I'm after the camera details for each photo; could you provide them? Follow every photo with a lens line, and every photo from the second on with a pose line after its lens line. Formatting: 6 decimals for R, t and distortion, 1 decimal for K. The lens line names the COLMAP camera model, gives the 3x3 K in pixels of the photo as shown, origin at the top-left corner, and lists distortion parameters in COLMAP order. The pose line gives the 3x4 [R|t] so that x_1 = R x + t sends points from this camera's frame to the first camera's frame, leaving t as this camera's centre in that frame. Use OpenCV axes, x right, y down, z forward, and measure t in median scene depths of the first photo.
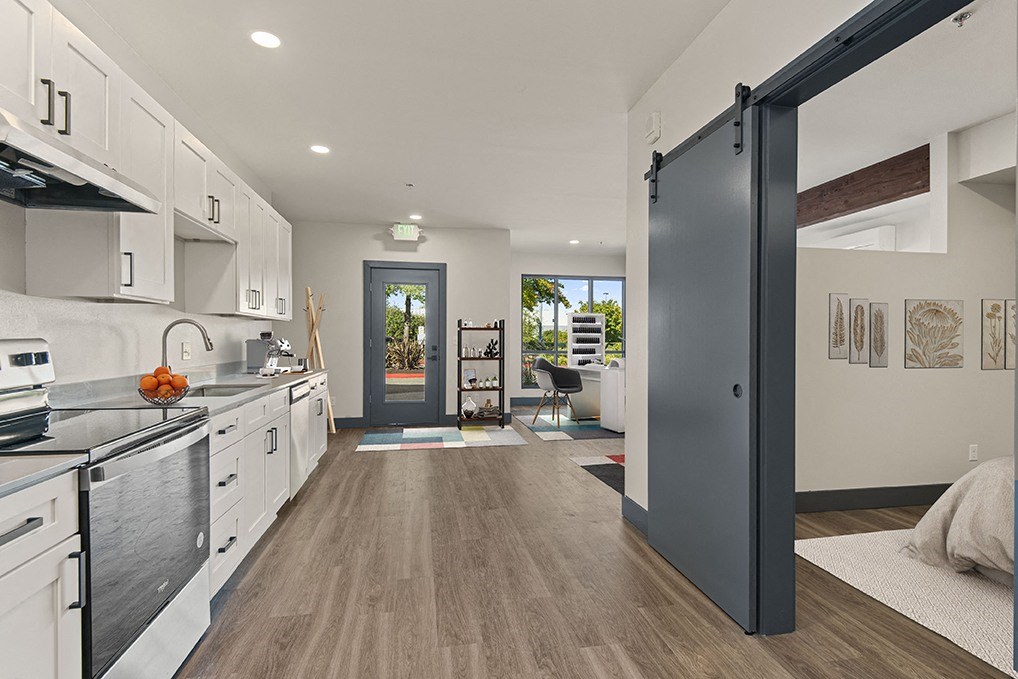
lens RADIAL K [[502.5, 0, 509.0], [0, 502.5, 339.5], [0, 0, 1]] dist [0.000471, -0.000468]
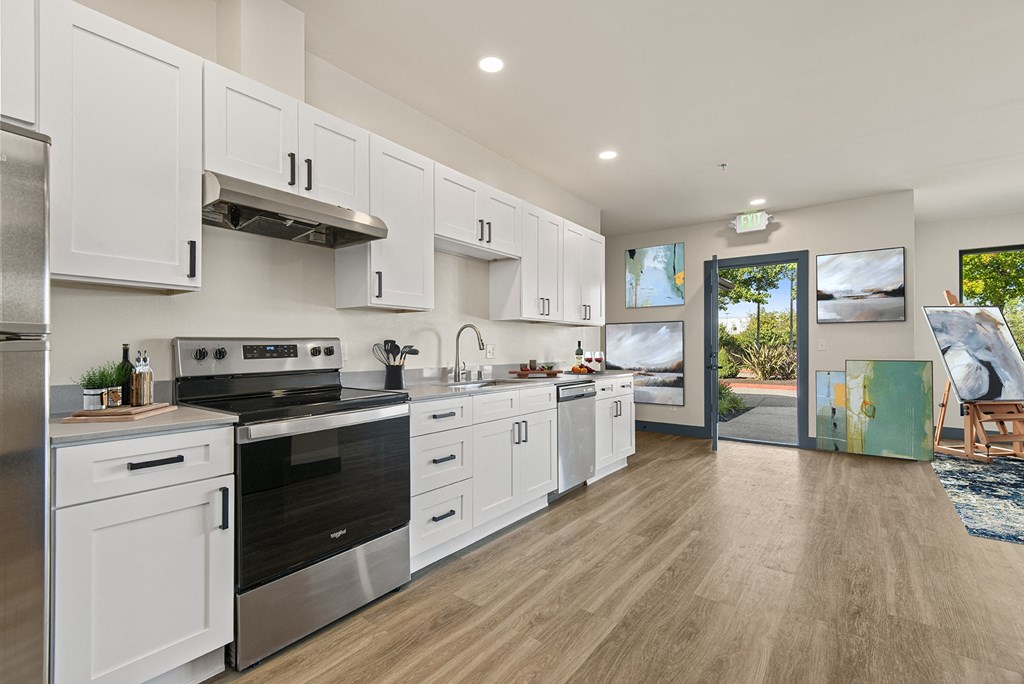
lens RADIAL K [[469.7, 0, 512.0], [0, 469.7, 342.0], [0, 0, 1]] dist [0.030069, -0.000402]
pose [[0.680611, -0.006974, -0.732612, 0.285515], [-0.002895, 0.999921, -0.012208, 0.019145], [0.732639, 0.010430, 0.680537, 0.314542]]
